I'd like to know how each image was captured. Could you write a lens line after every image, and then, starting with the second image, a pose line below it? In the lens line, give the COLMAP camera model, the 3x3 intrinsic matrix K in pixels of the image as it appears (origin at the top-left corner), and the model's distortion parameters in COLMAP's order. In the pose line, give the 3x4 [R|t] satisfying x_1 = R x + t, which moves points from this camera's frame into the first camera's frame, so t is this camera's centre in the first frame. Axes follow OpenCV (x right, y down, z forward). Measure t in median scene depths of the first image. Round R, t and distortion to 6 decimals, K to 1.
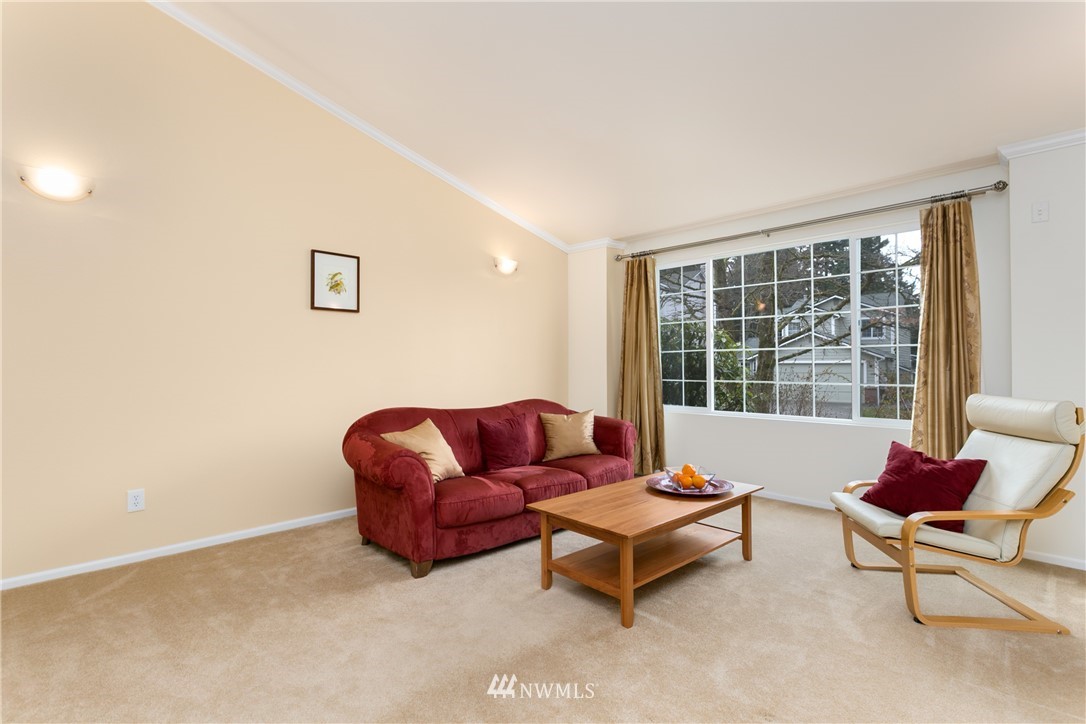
lens RADIAL K [[511.5, 0, 543.0], [0, 511.5, 362.0], [0, 0, 1]] dist [0.002458, 0.000314]
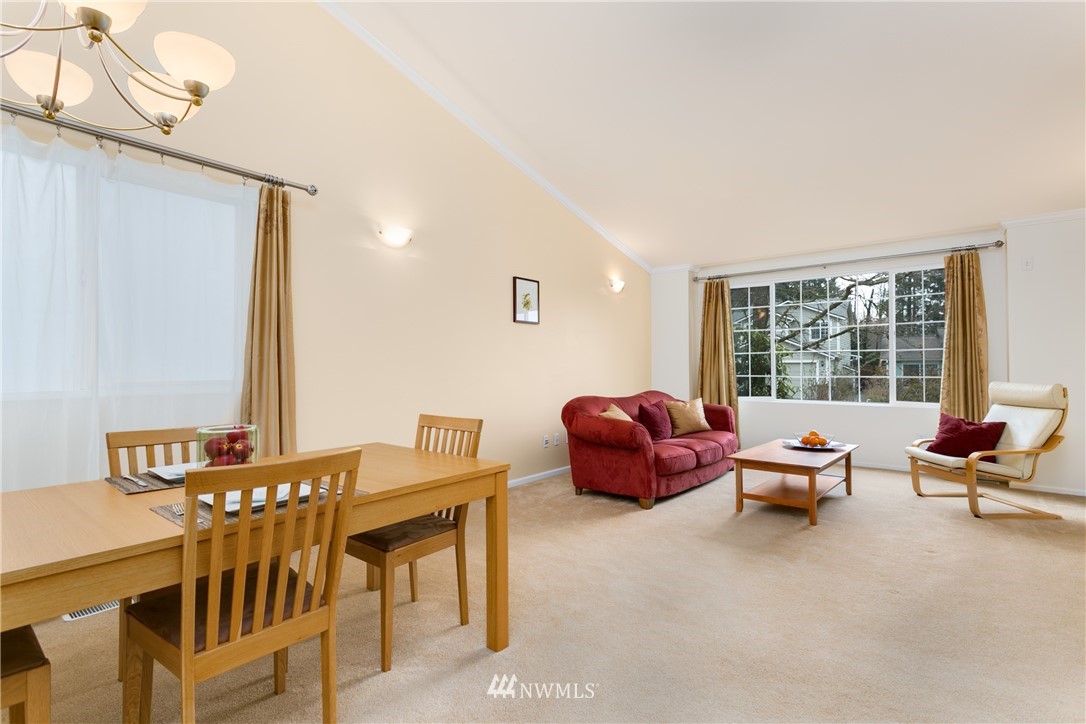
lens RADIAL K [[511.5, 0, 543.0], [0, 511.5, 362.0], [0, 0, 1]] dist [0.002458, 0.000314]
pose [[0.994992, -0.002618, 0.099921, -0.569662], [0.002701, 0.999996, -0.000703, 0.000619], [-0.099919, 0.000969, 0.994995, -0.350298]]
